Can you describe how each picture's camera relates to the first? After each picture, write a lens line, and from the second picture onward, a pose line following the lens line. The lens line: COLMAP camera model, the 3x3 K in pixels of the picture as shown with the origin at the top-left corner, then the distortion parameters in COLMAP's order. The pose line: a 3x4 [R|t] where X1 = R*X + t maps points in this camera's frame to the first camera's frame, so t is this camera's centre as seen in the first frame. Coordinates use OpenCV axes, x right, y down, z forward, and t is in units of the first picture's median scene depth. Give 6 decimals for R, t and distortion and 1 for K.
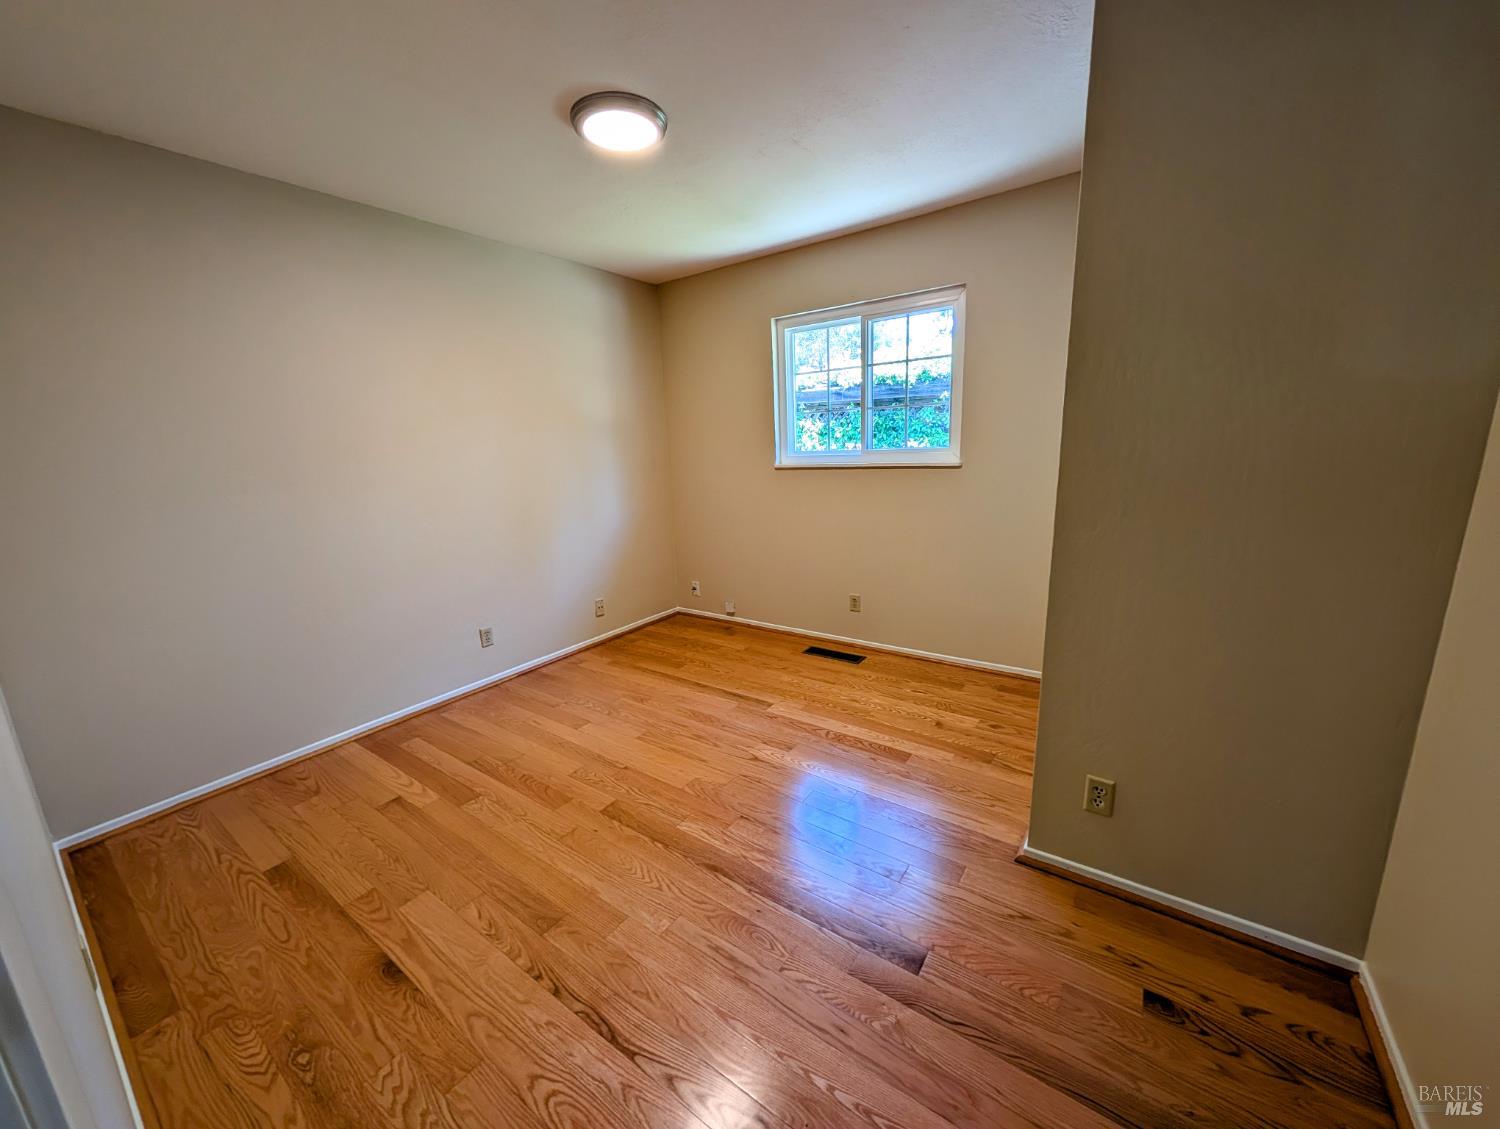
lens RADIAL K [[568.6, 0, 713.8], [0, 568.6, 565.9], [0, 0, 1]] dist [-0.000574, 0.000920]
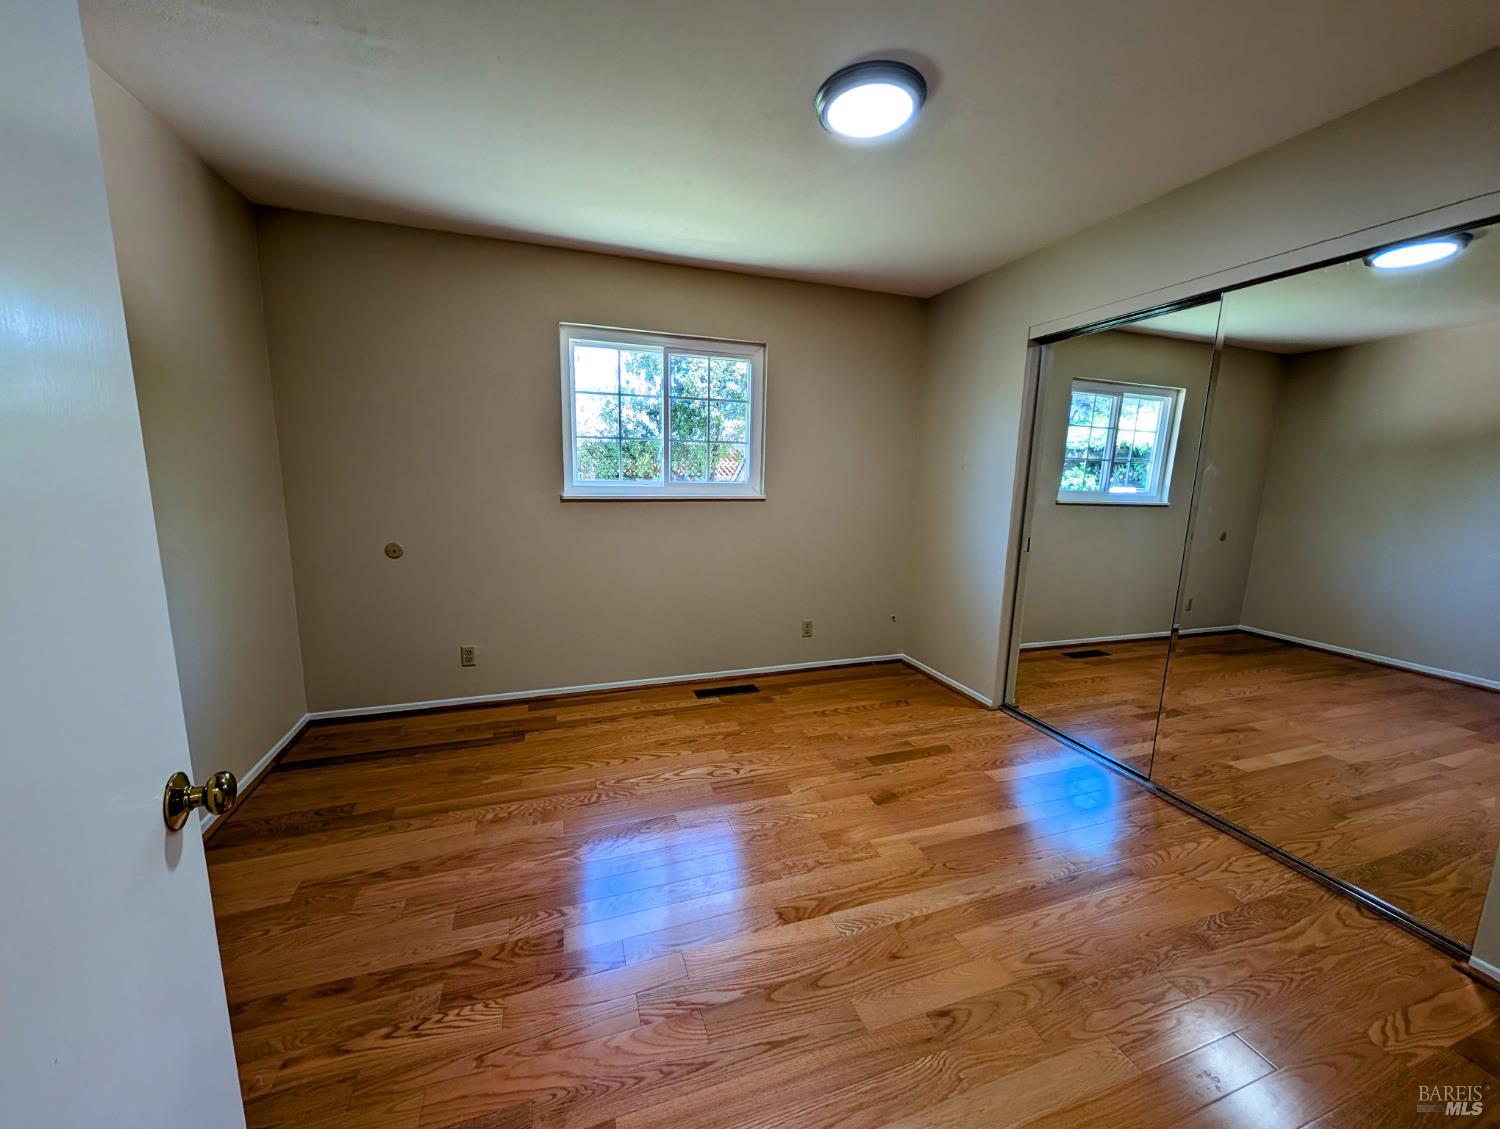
lens RADIAL K [[568.6, 0, 747.7], [0, 568.6, 567.8], [0, 0, 1]] dist [-0.000574, 0.000920]
pose [[0.556201, -0.094193, 0.825692, -0.539741], [0.133942, 0.990727, 0.022794, -0.068661], [-0.820183, 0.097916, 0.563660, 0.388290]]
